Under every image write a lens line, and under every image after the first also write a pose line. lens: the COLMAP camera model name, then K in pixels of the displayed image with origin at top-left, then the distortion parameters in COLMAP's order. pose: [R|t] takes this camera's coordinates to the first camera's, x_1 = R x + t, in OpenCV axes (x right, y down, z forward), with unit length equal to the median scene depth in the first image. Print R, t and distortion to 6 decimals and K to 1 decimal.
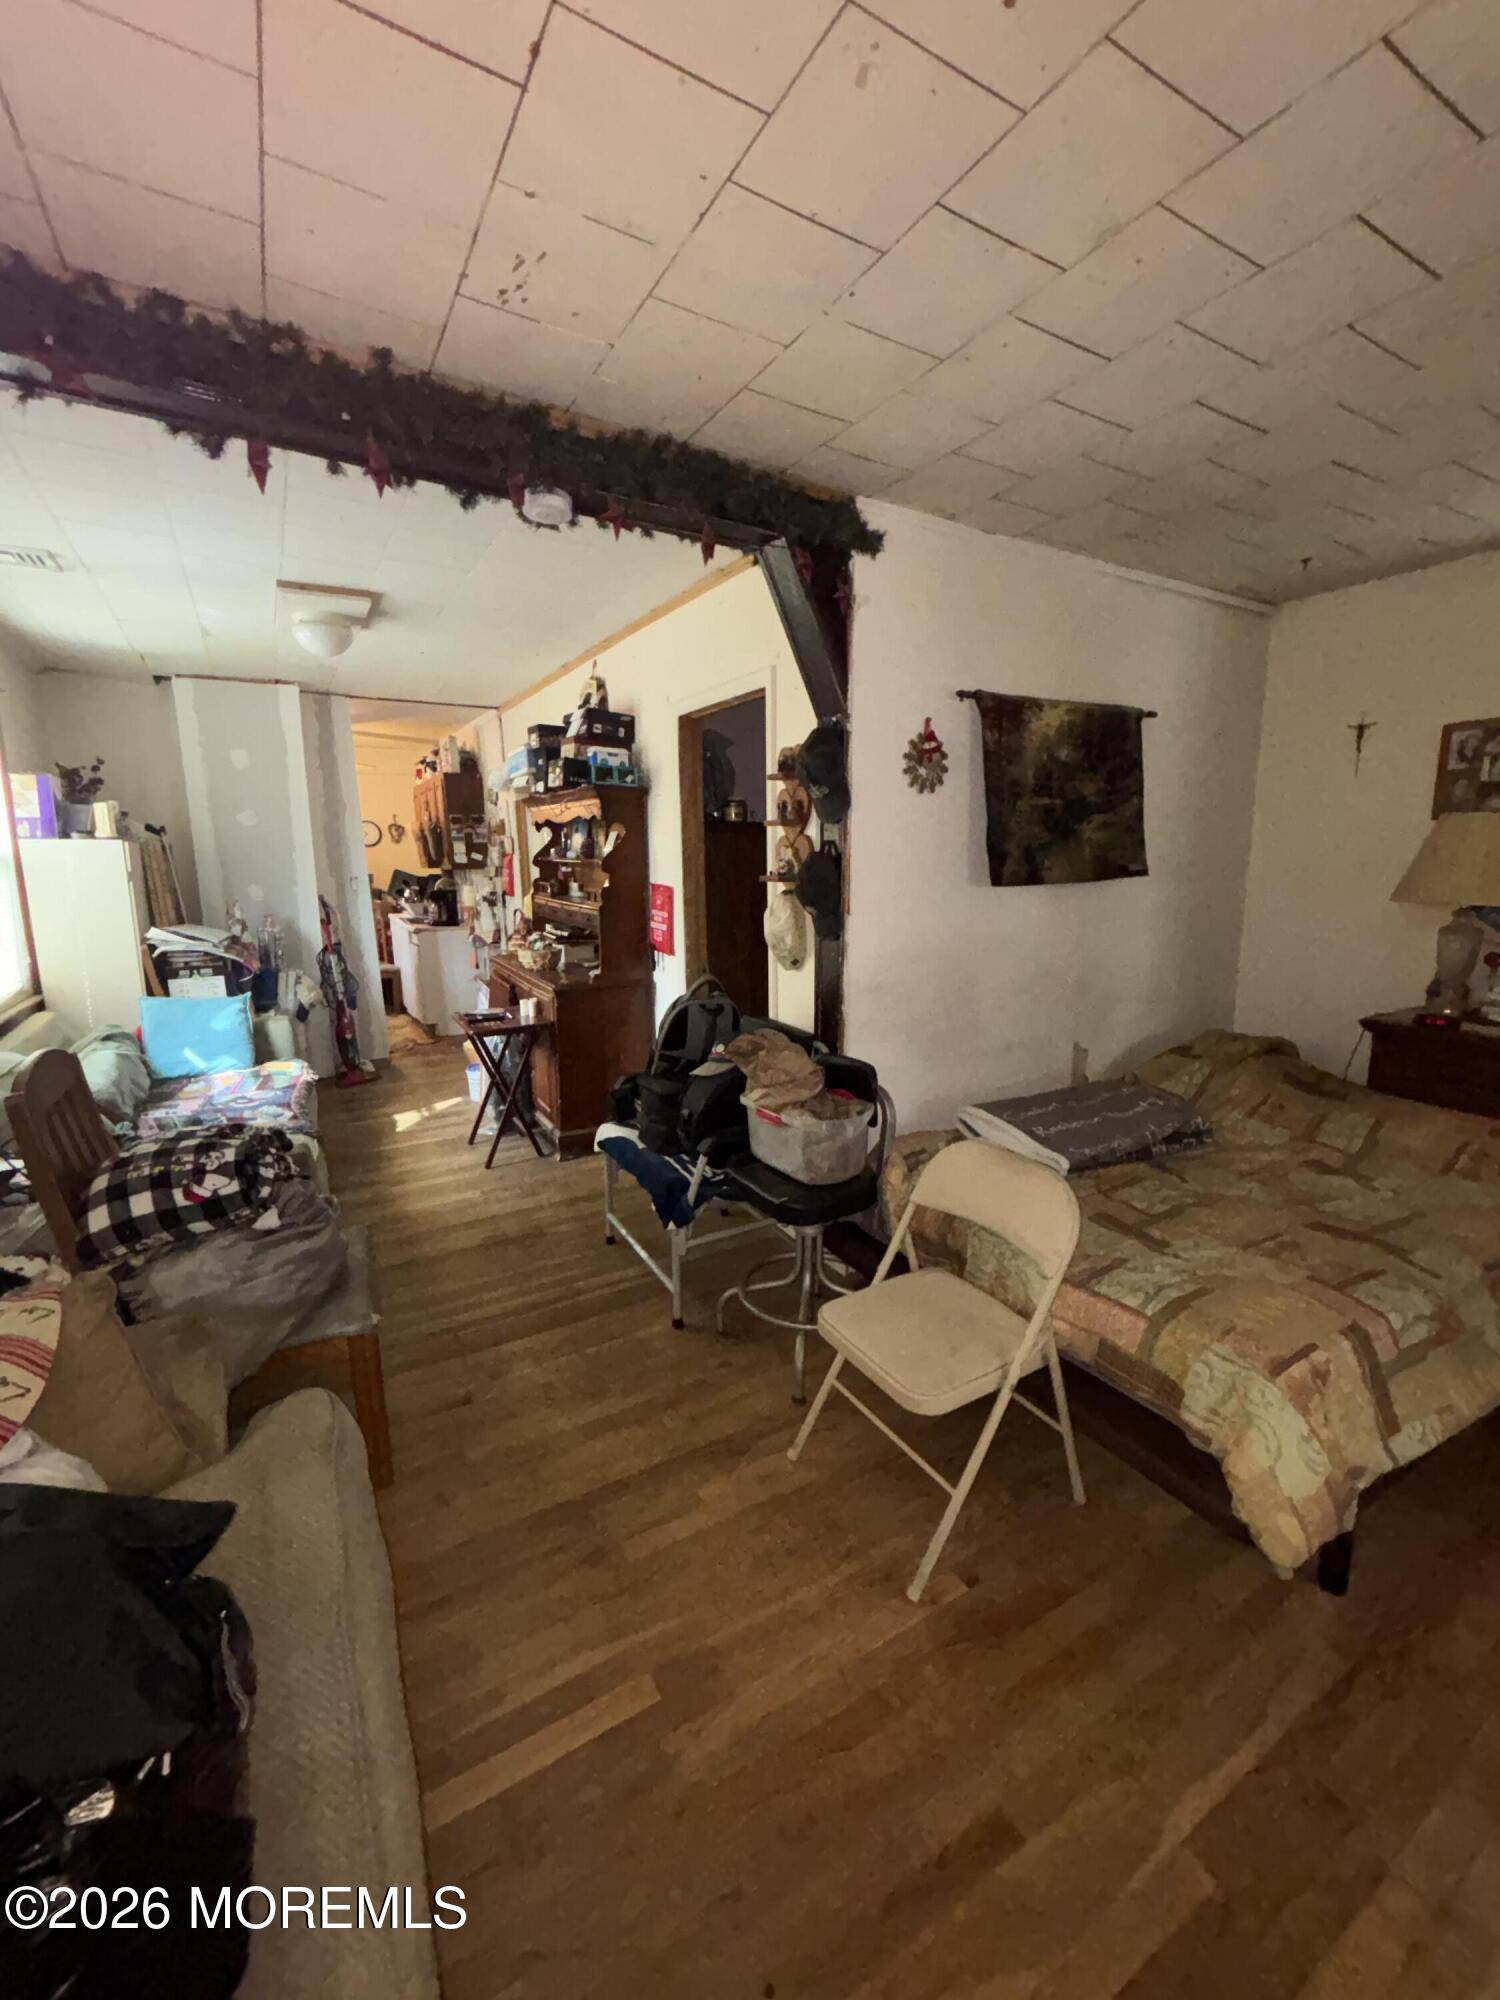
lens RADIAL K [[805.2, 0, 747.7], [0, 805.2, 997.9], [0, 0, 1]] dist [0.000497, 0.000029]
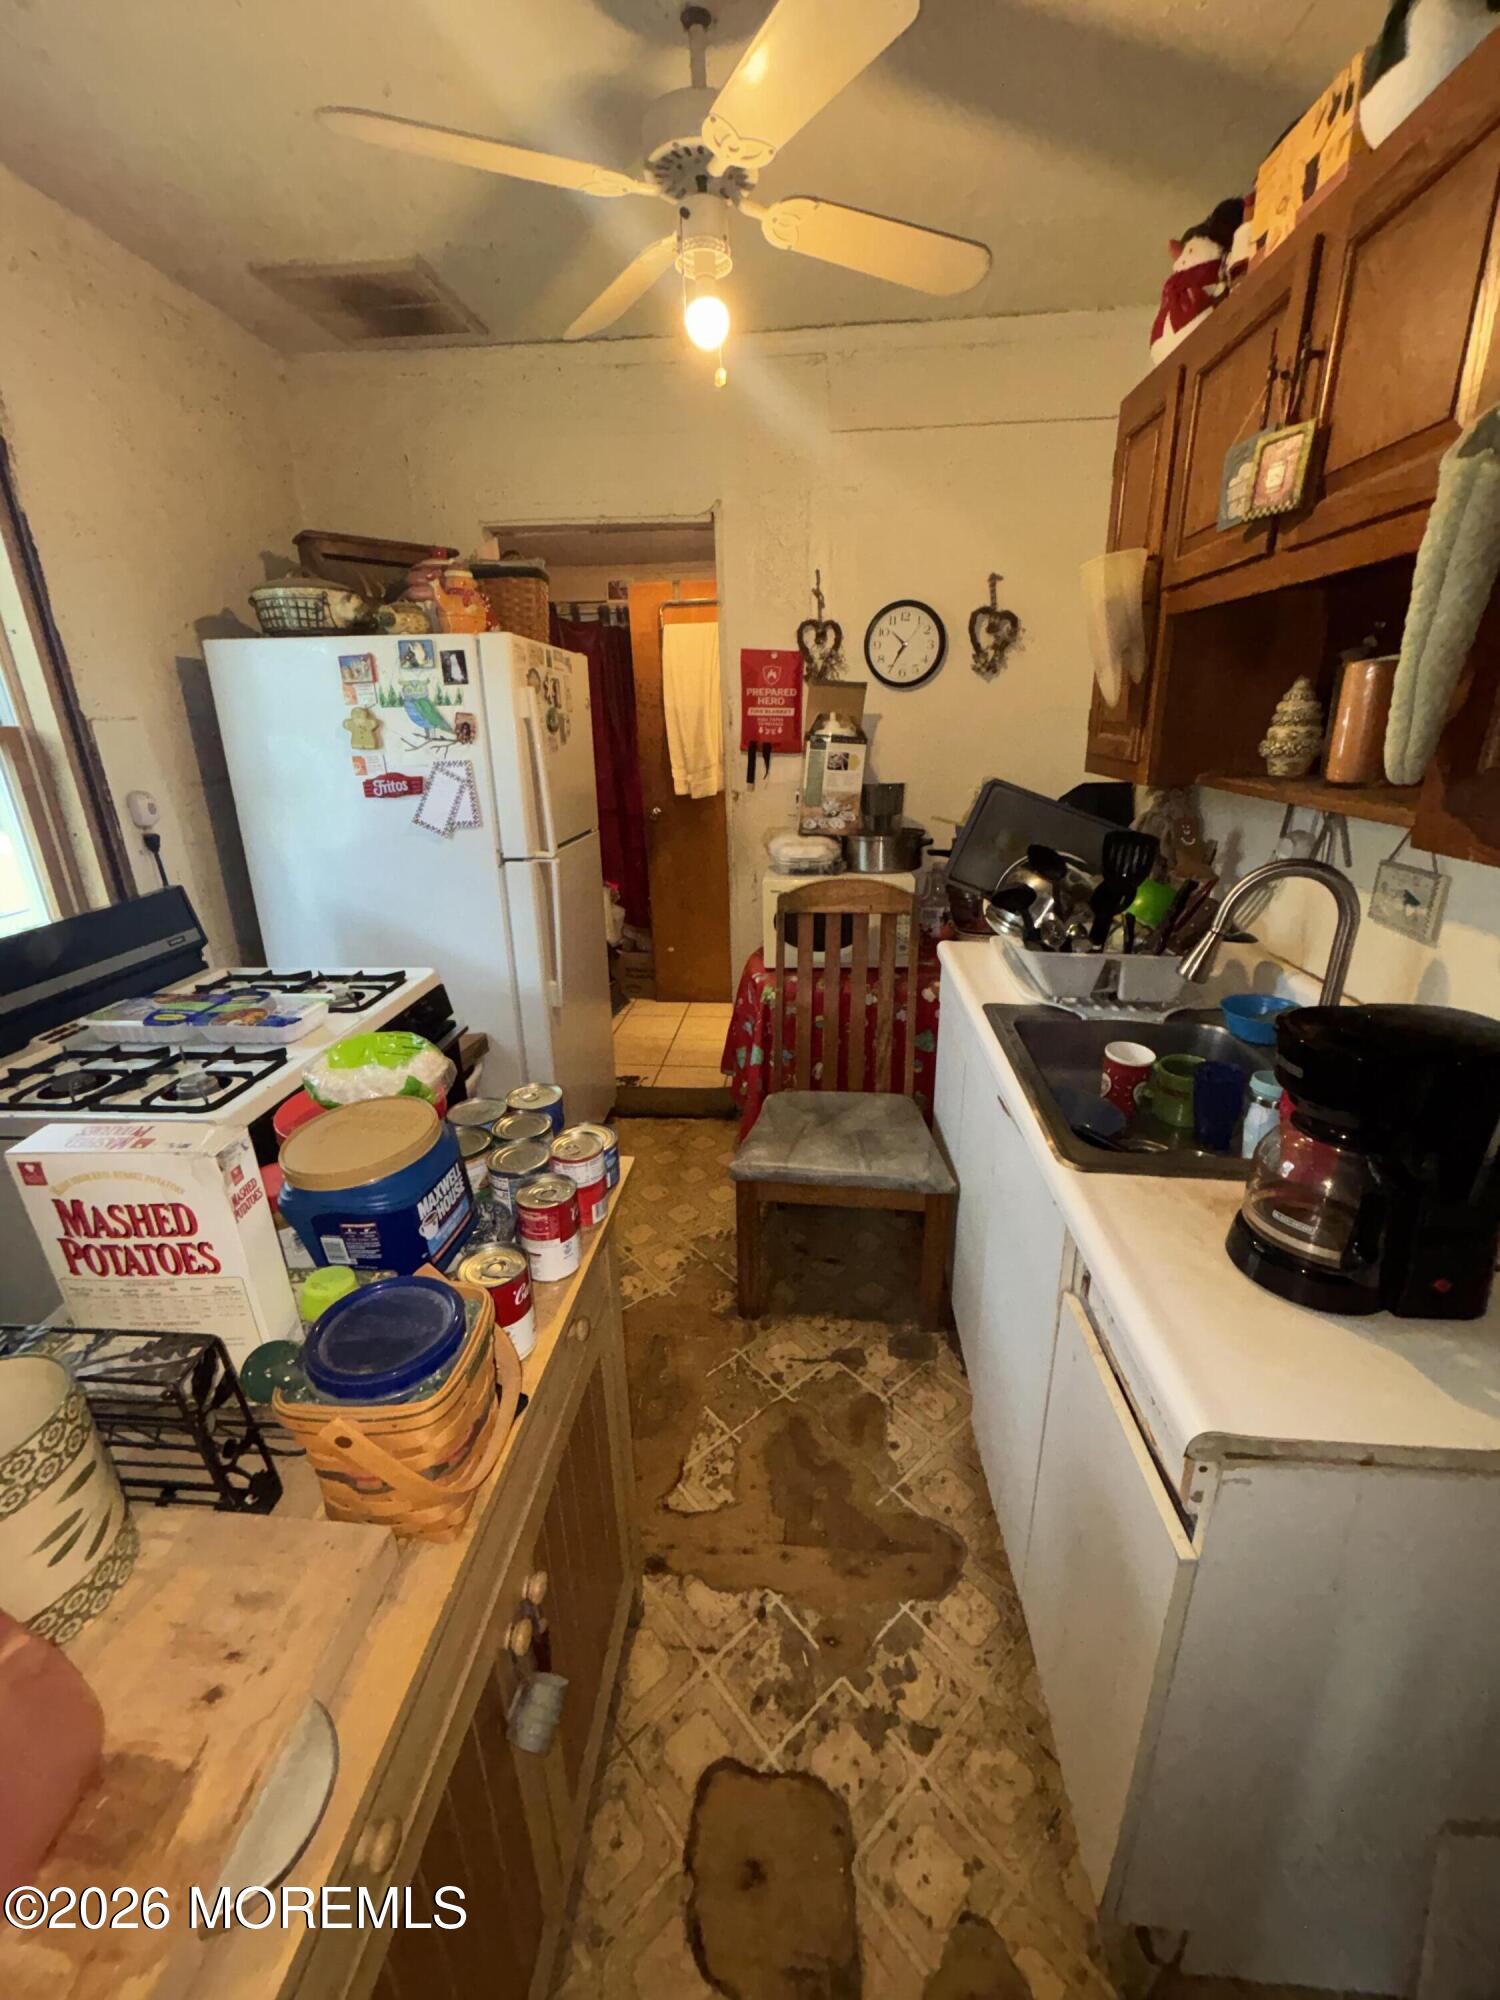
lens RADIAL K [[805.2, 0, 752.9], [0, 805.2, 994.2], [0, 0, 1]] dist [0.000497, 0.000029]
pose [[0.817800, 0.188494, -0.543759, -0.356564], [-0.093577, 0.975820, 0.197531, -0.138252], [0.567844, -0.110657, 0.815664, 0.762794]]
